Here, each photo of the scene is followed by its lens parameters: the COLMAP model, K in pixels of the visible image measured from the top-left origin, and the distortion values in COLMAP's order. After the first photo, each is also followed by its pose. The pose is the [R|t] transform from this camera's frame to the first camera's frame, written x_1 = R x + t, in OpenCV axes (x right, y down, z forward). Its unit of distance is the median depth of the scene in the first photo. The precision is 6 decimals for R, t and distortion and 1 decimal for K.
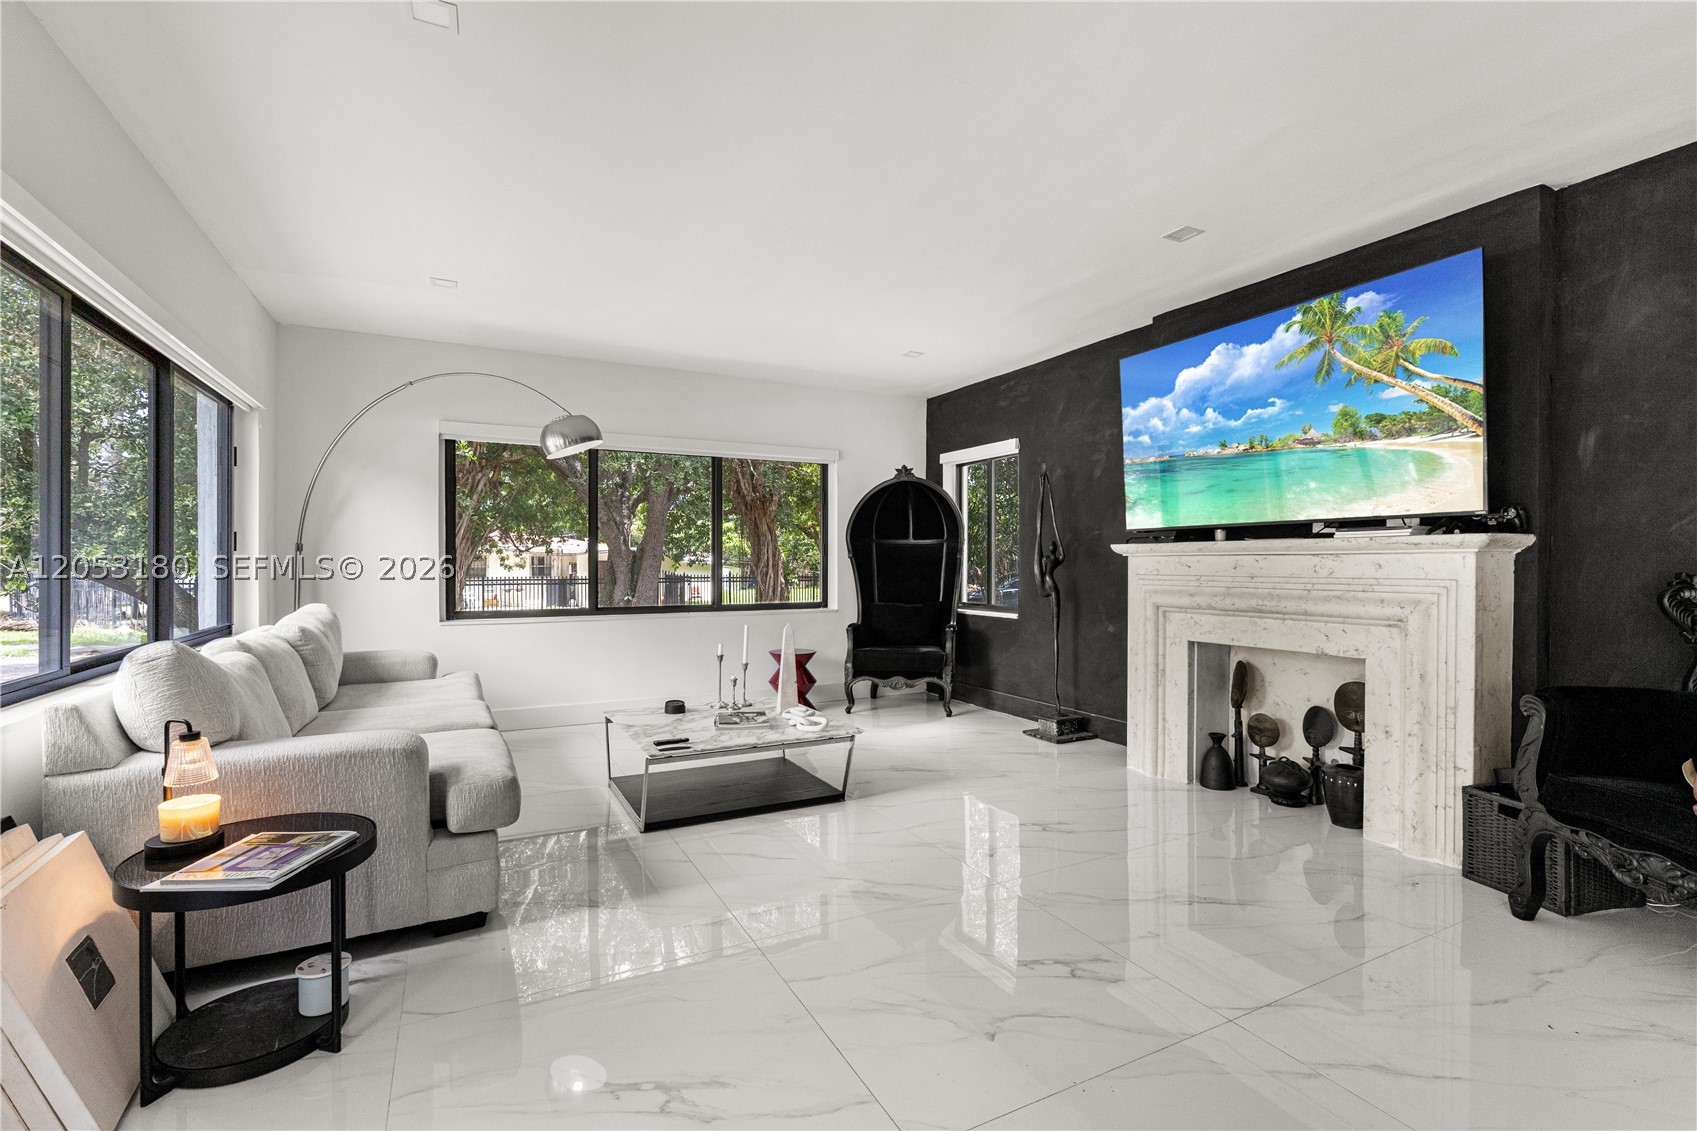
lens RADIAL K [[755.9, 0, 852.3], [0, 755.9, 566.9], [0, 0, 1]] dist [0.000556, -0.001783]
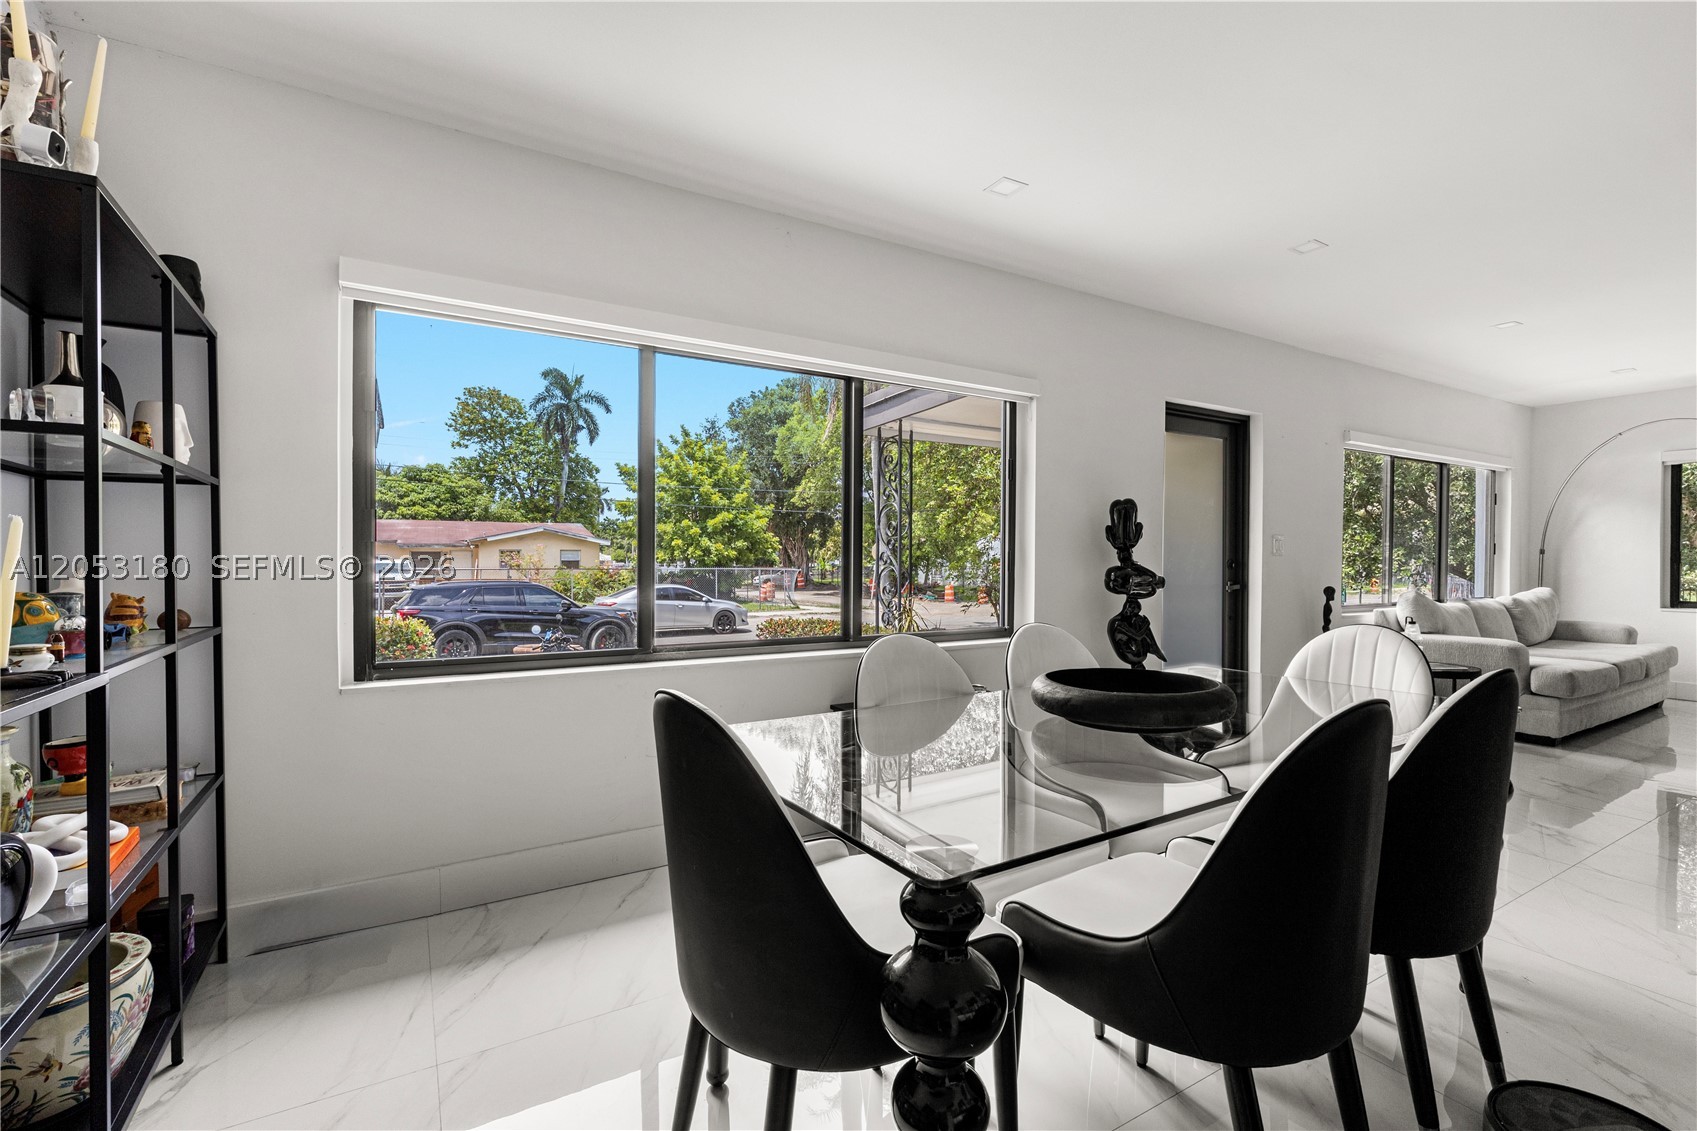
lens RADIAL K [[719.5, 0, 852.1], [0, 719.5, 573.4], [0, 0, 1]] dist [-0.002538, -0.000181]
pose [[0.051371, 0.016767, -0.998539, 0.704125], [-0.004917, 0.999851, 0.016536, 0.000995], [0.998668, 0.004060, 0.051446, -0.513164]]
